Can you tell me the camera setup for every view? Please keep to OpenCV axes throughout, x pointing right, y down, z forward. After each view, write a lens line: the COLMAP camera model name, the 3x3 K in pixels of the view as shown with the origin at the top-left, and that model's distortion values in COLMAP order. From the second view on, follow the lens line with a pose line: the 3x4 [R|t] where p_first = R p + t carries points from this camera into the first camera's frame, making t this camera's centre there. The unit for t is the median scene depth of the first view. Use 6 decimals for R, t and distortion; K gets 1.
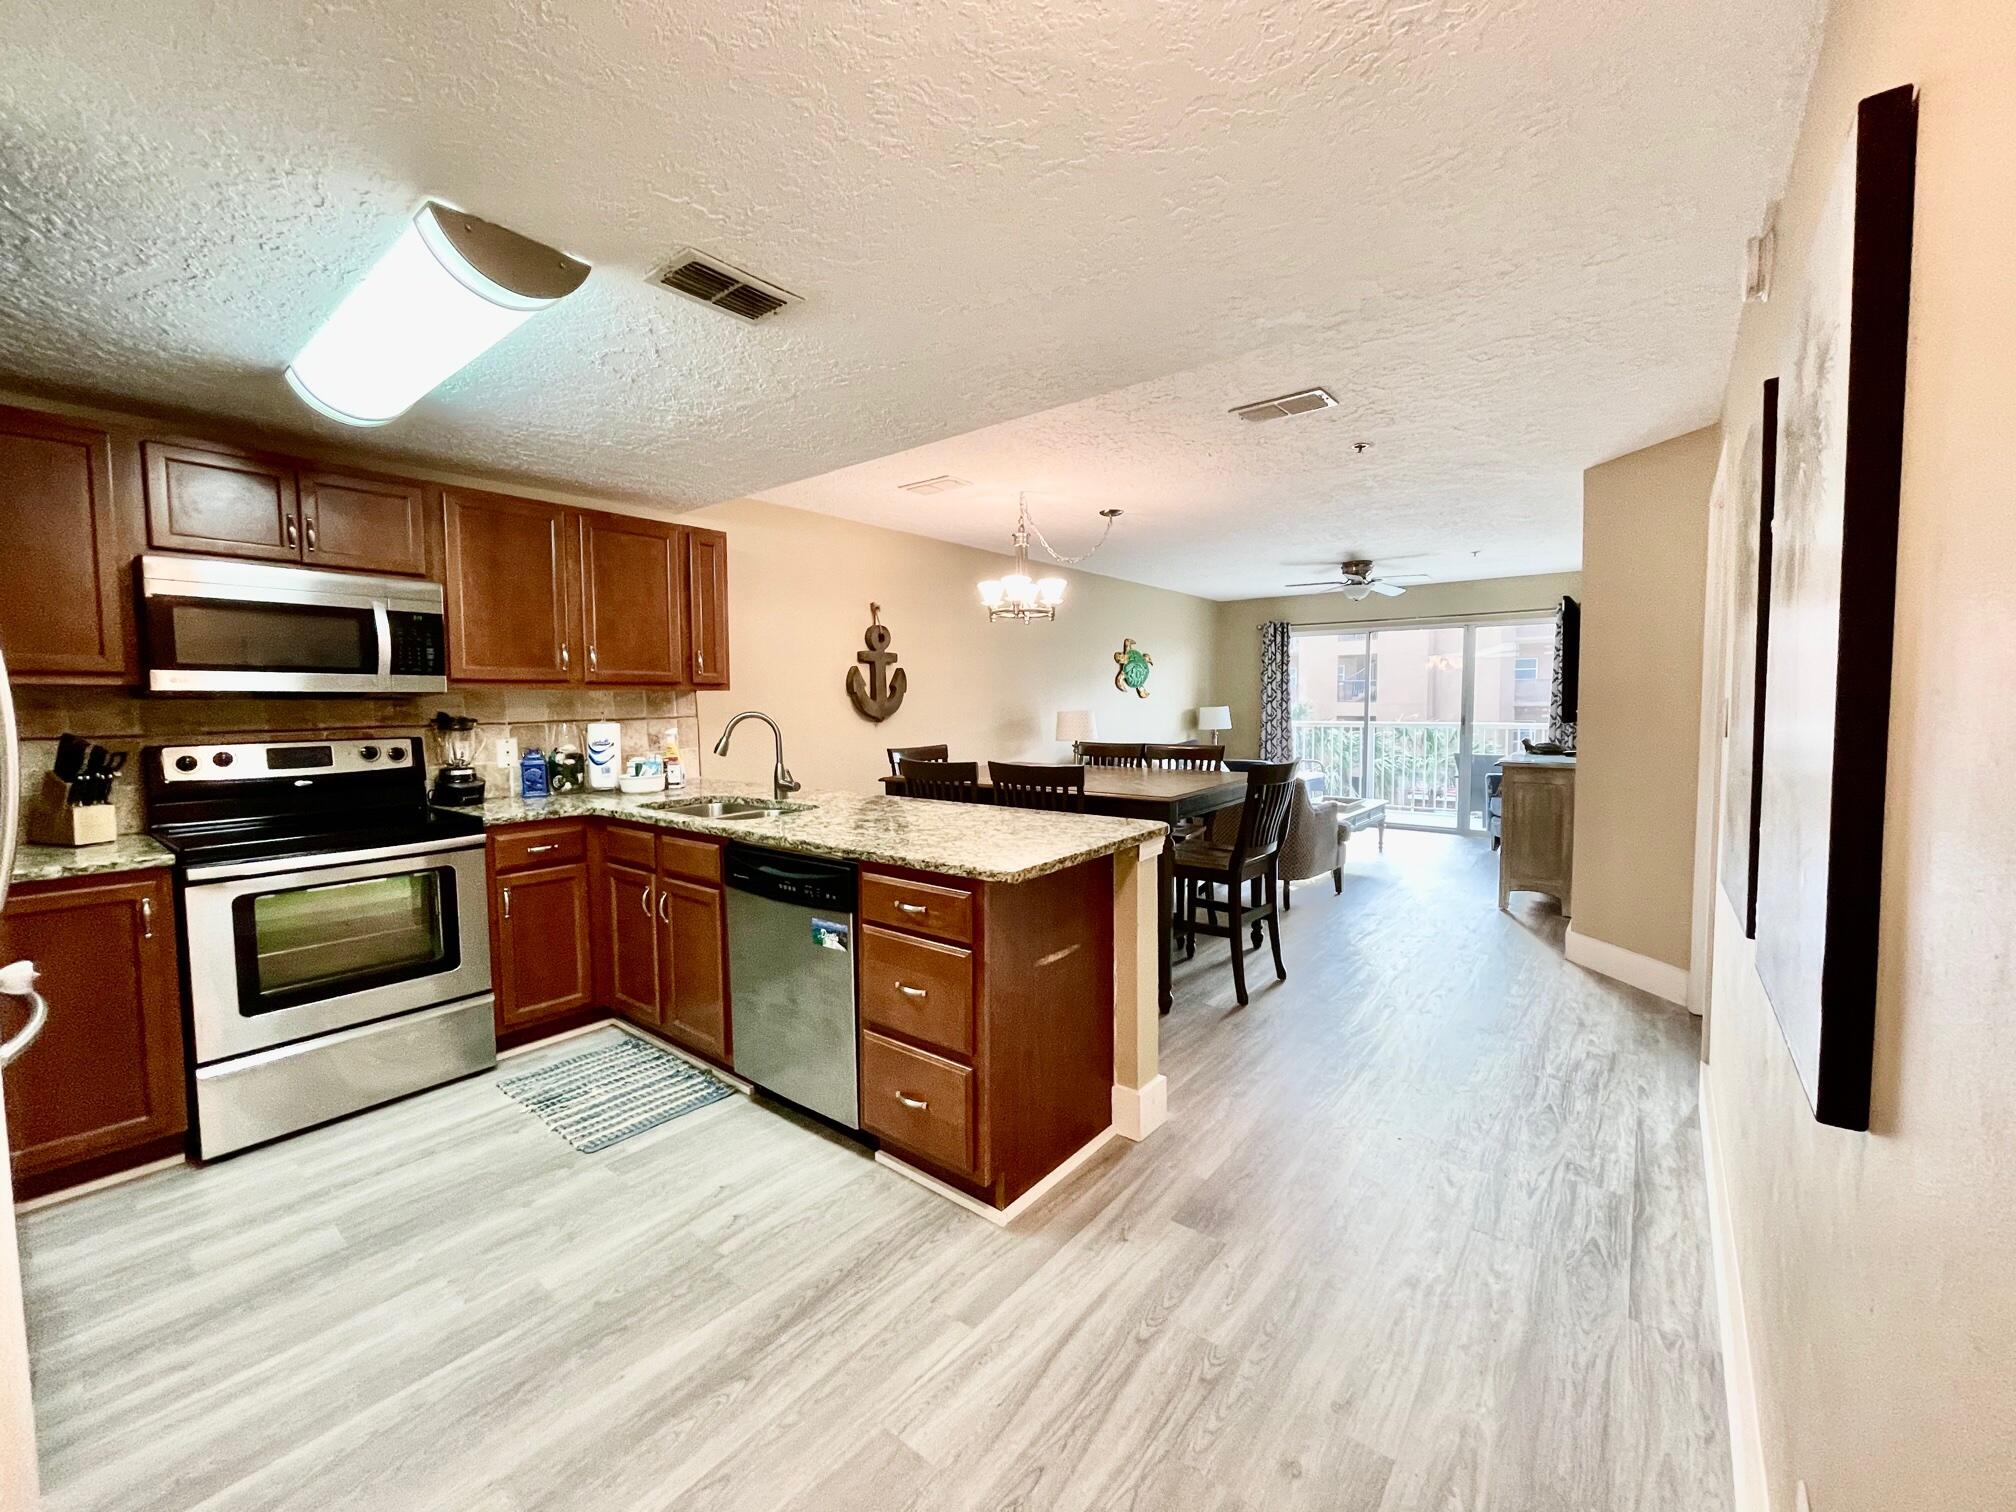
lens RADIAL K [[814.2, 0, 1004.9], [0, 814.2, 751.4], [0, 0, 1]] dist [-0.000893, 0.000320]
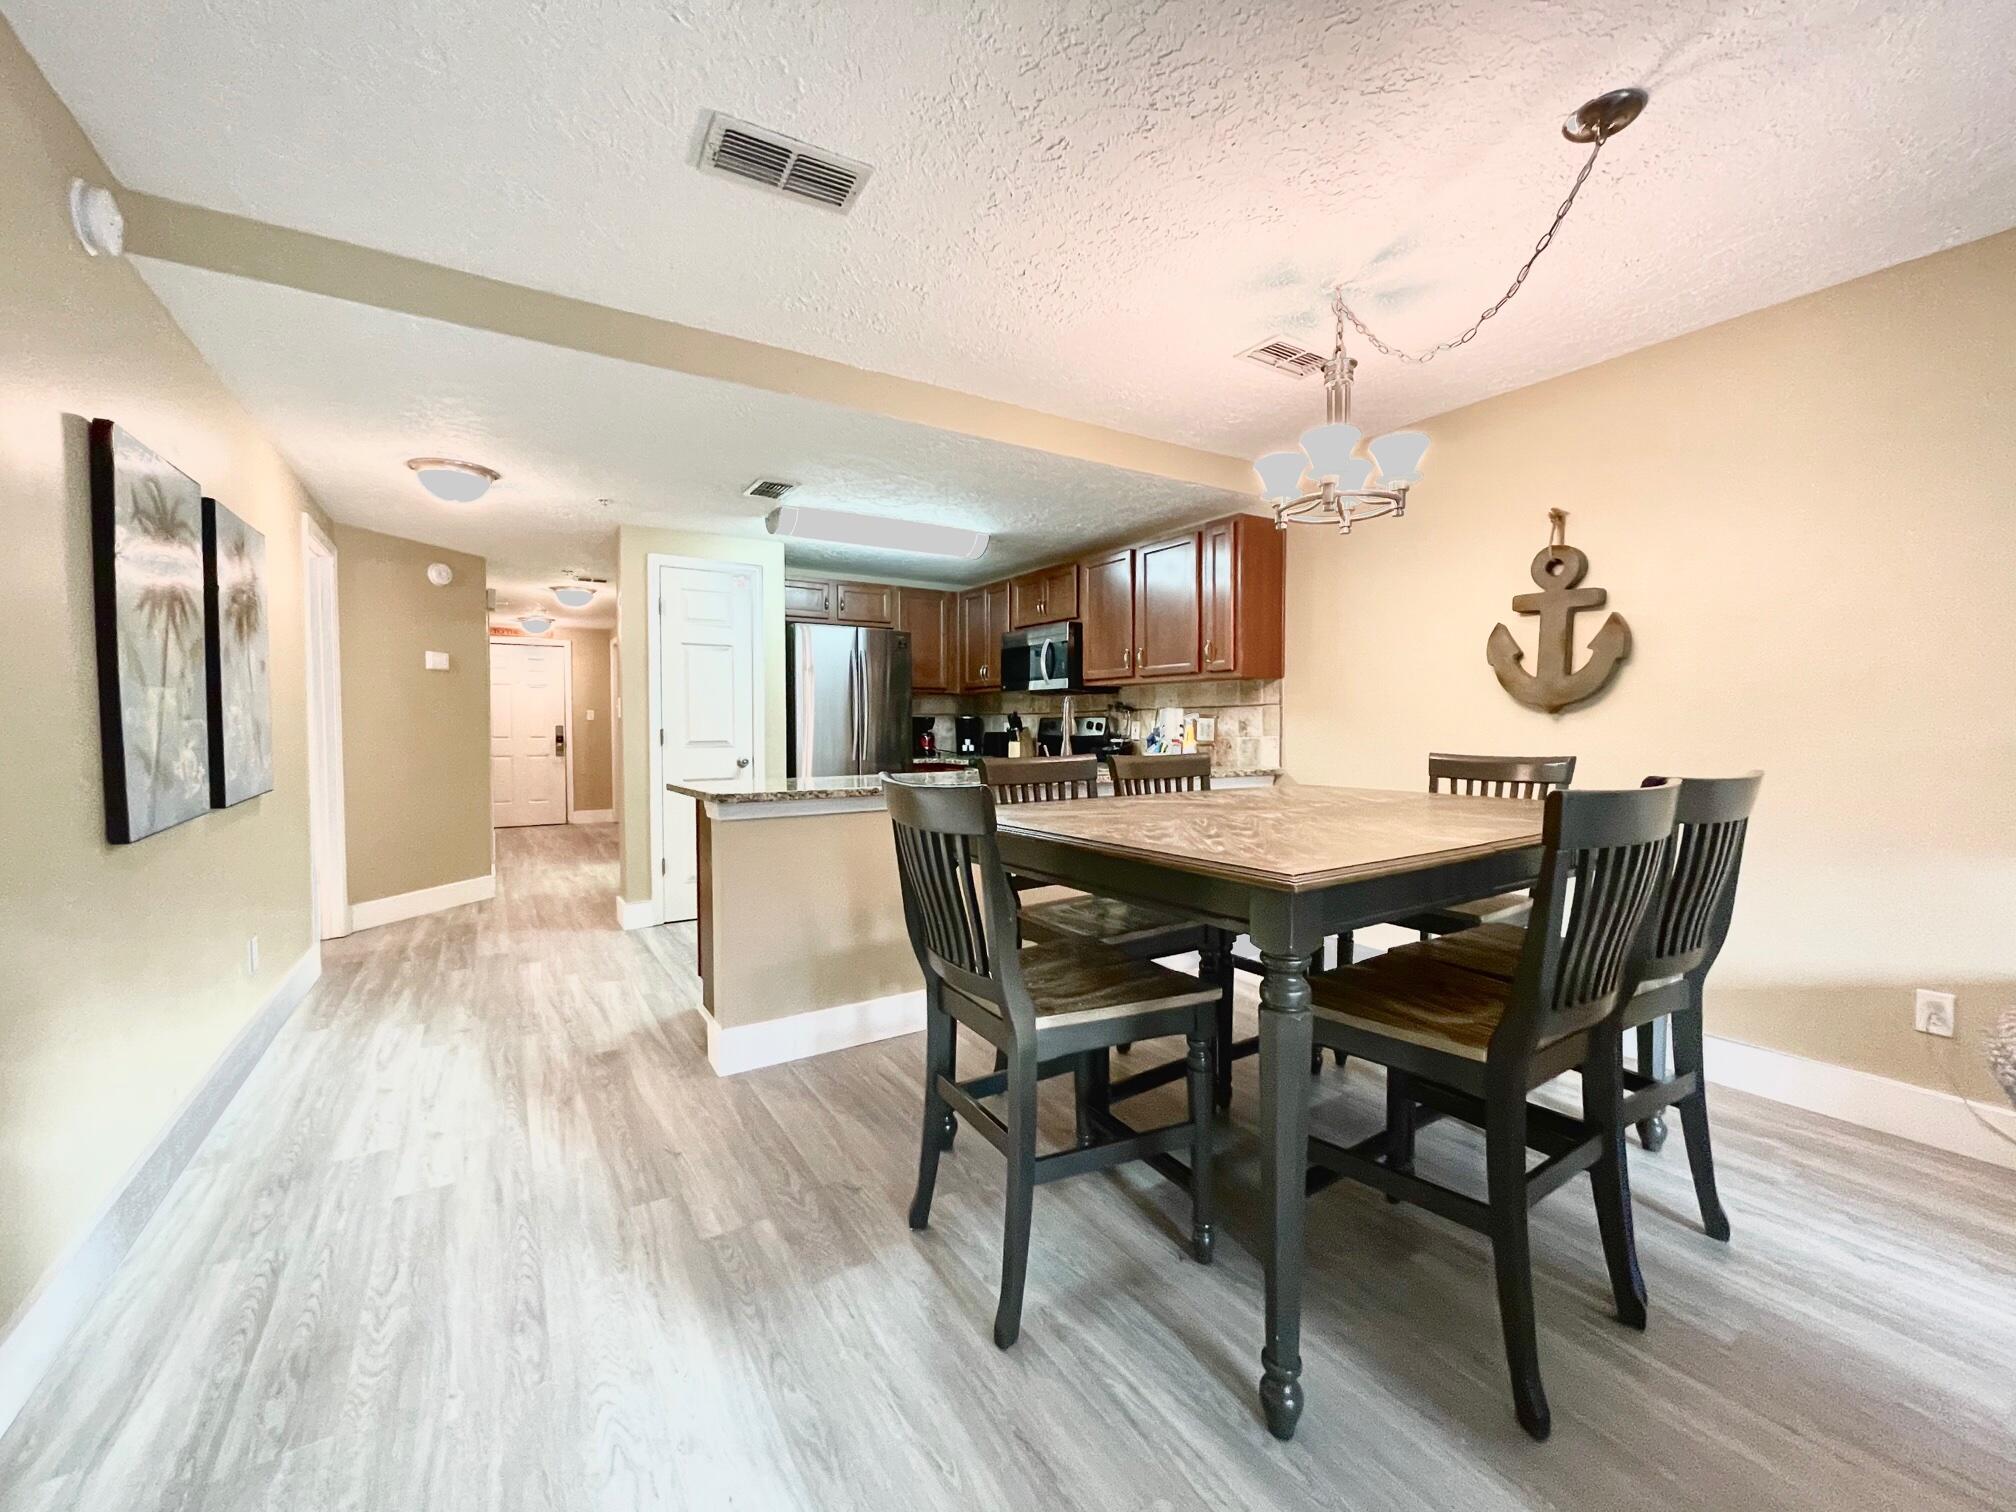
lens RADIAL K [[811.5, 0, 1008.0], [0, 811.5, 756.0], [0, 0, 1]] dist [-0.000126, 0.000177]
pose [[-0.322070, 0.047428, -0.945527, 0.523651], [-0.053553, 0.996232, 0.068213, -0.024422], [0.945200, 0.072605, -0.318317, 0.830014]]
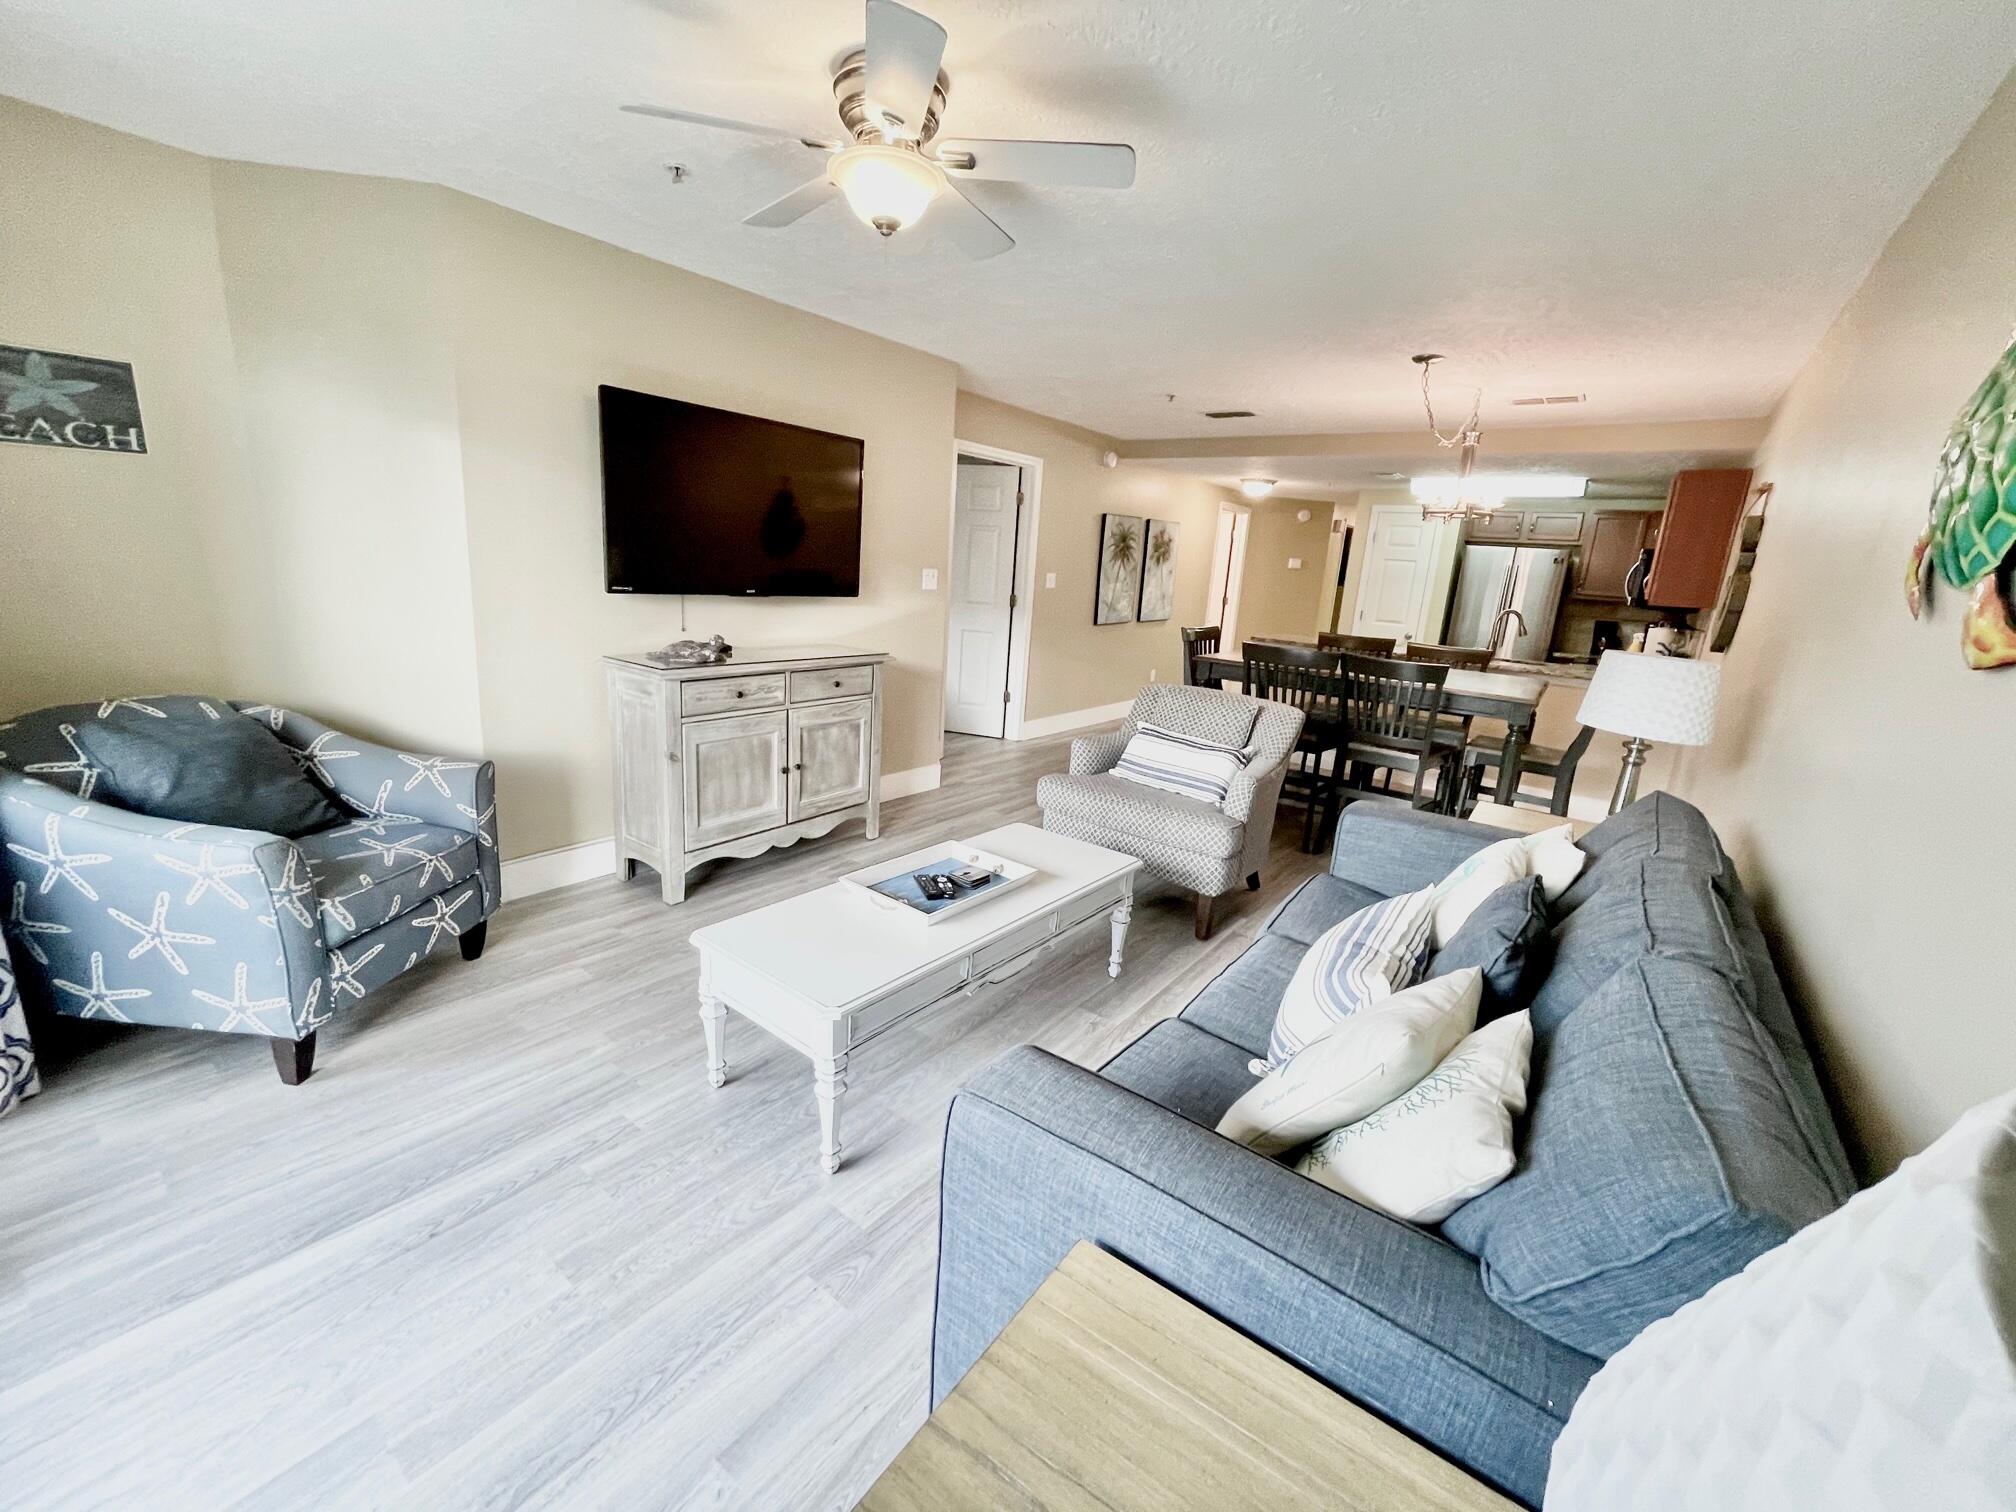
lens RADIAL K [[804.8, 0, 1003.3], [0, 804.8, 751.1], [0, 0, 1]] dist [0.001110, 0.000223]
pose [[-0.997828, -0.049412, -0.043562, 0.527806], [-0.059970, 0.955033, 0.290371, -0.123482], [0.027256, 0.292352, -0.955922, 1.718278]]
